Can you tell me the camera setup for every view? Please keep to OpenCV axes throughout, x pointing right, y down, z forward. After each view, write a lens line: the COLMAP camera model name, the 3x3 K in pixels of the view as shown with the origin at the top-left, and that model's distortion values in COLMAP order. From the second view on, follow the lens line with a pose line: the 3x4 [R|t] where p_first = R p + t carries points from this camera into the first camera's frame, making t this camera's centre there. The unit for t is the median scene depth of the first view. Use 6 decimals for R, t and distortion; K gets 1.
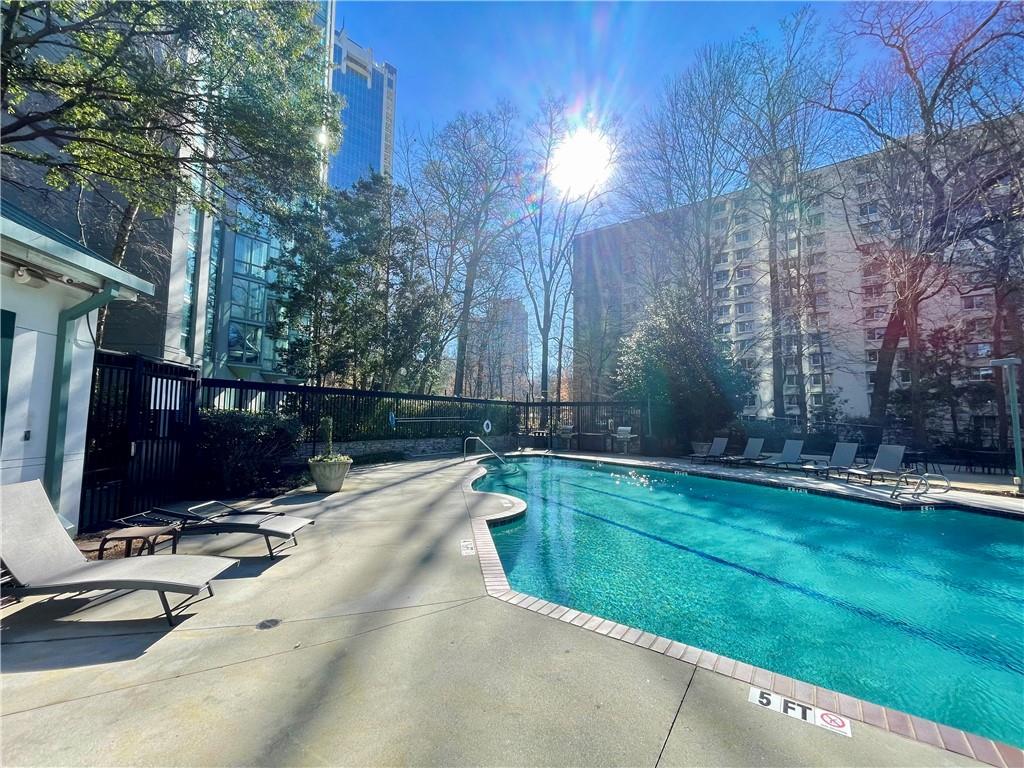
lens RADIAL K [[413.4, 0, 508.7], [0, 413.4, 385.0], [0, 0, 1]] dist [-0.000459, 0.000637]
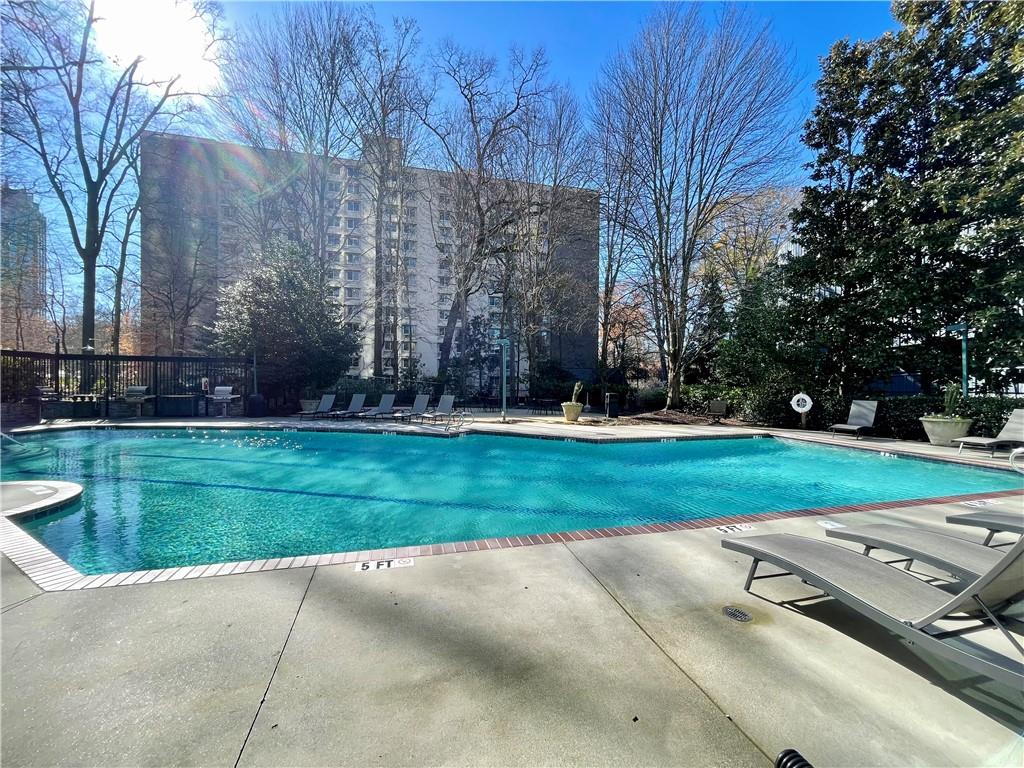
lens RADIAL K [[413.4, 0, 508.7], [0, 413.4, 385.0], [0, 0, 1]] dist [-0.000459, 0.000637]
pose [[0.632651, -0.011801, 0.774347, -0.015724], [-0.062120, 0.995889, 0.065930, 0.002046], [-0.771942, -0.089813, 0.629317, -0.021152]]
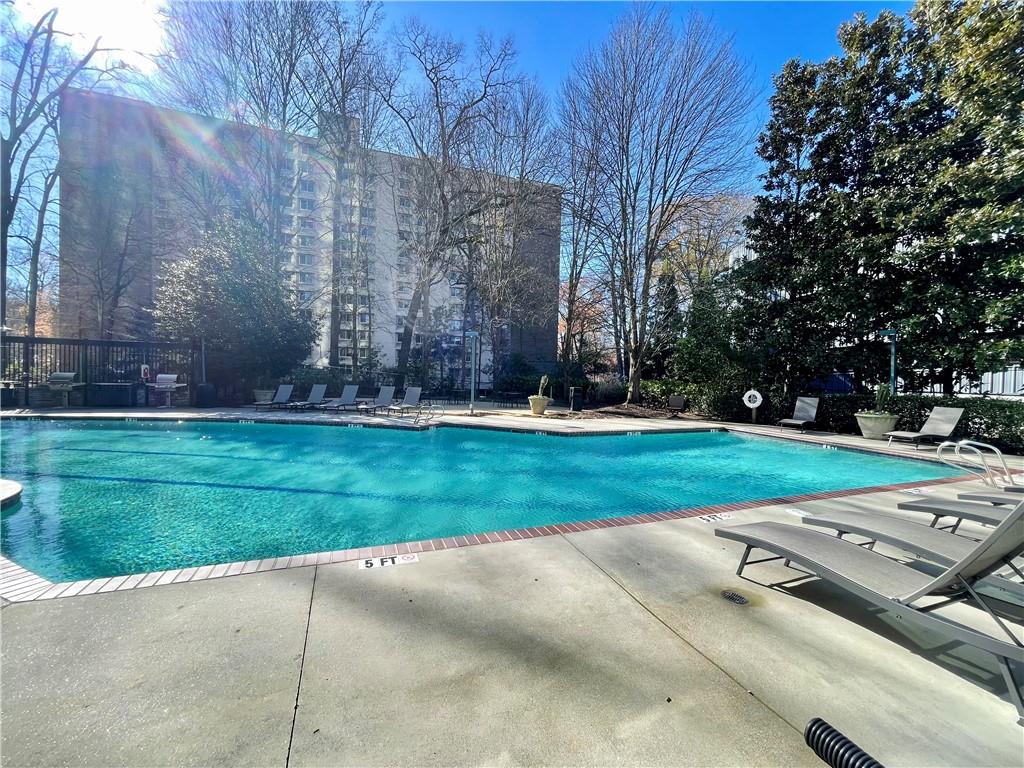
lens RADIAL K [[412.9, 0, 508.7], [0, 412.9, 385.1], [0, 0, 1]] dist [-0.000886, 0.000584]
pose [[0.549181, -0.018055, 0.835508, -0.026712], [-0.084760, 0.993408, 0.077180, 0.002327], [-0.831394, -0.113203, 0.544031, -0.006799]]
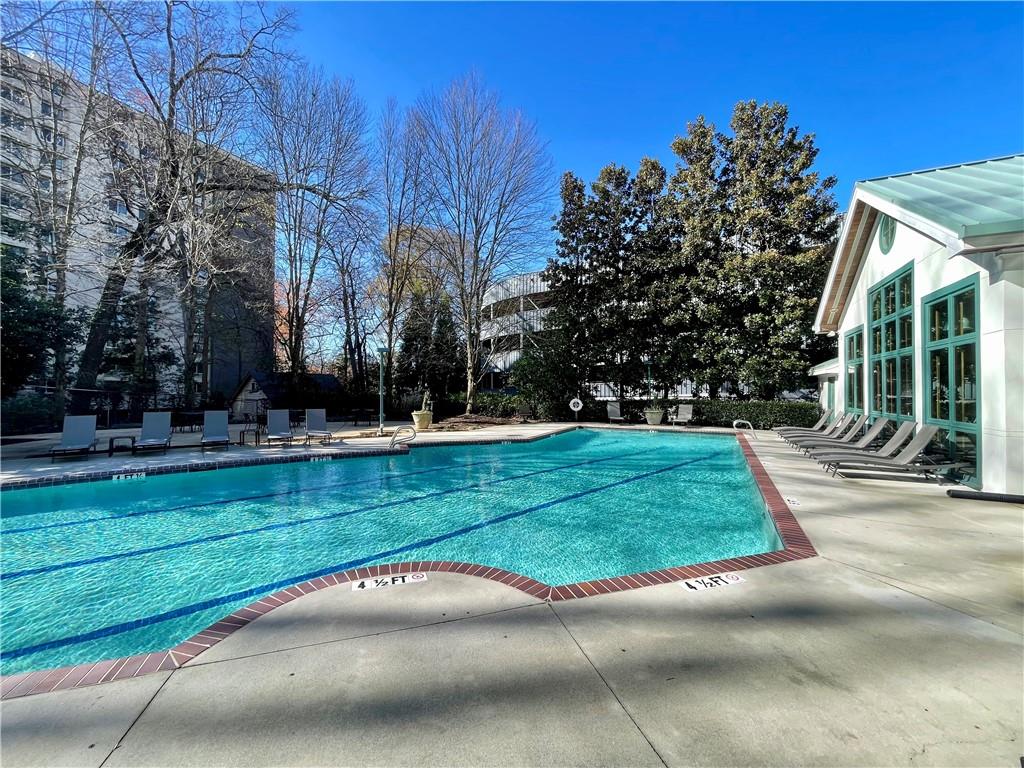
lens RADIAL K [[413.4, 0, 508.7], [0, 413.4, 385.0], [0, 0, 1]] dist [-0.000459, 0.000637]
pose [[-0.165821, 0.001391, 0.986155, -0.153864], [-0.085942, 0.996174, -0.015857, 0.023828], [-0.982404, -0.087381, -0.165066, 0.315098]]
